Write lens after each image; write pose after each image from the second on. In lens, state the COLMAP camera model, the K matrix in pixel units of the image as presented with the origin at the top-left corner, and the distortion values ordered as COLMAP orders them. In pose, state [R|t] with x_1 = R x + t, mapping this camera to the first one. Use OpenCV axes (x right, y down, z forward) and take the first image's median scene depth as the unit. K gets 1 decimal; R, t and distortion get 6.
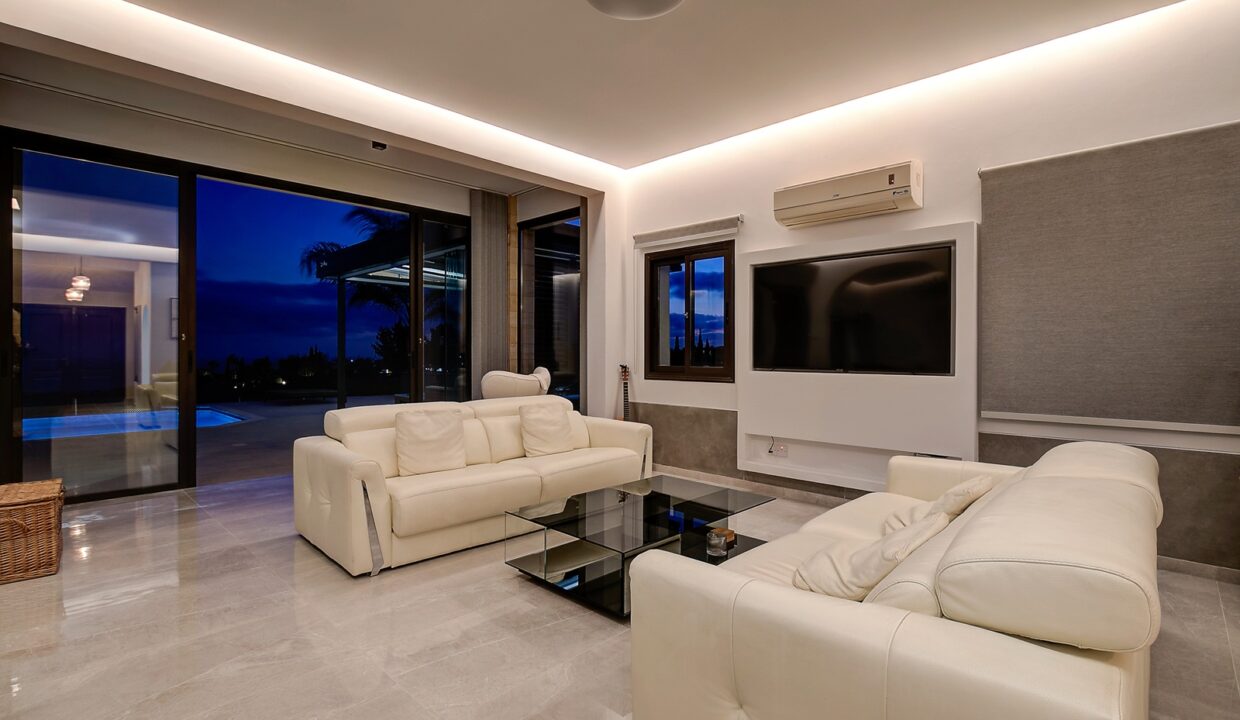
lens RADIAL K [[566.5, 0, 620.0], [0, 566.5, 360.0], [0, 0, 1]] dist [-0.000652, -0.000047]
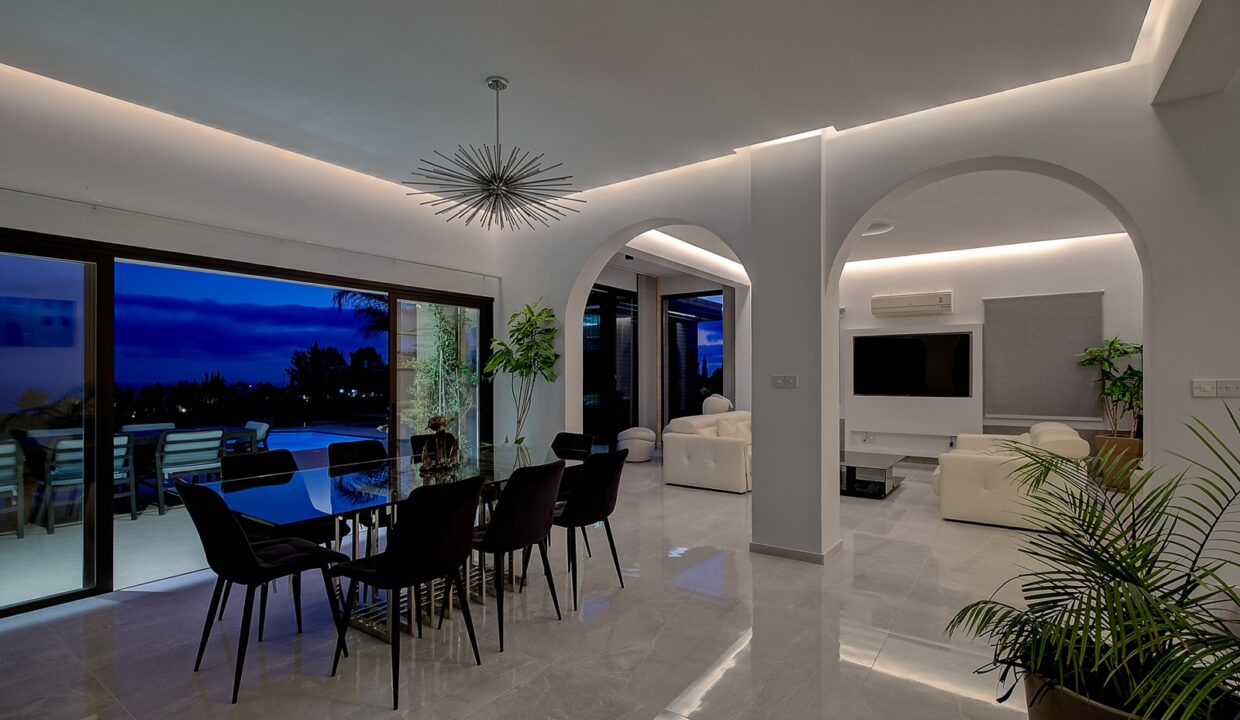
lens RADIAL K [[569.3, 0, 624.0], [0, 569.3, 377.9], [0, 0, 1]] dist [-0.001044, -0.000311]
pose [[0.986687, -0.003364, 0.162596, -0.810729], [0.004898, 0.999947, -0.009036, -0.024791], [-0.162557, 0.009712, 0.986651, -0.681538]]
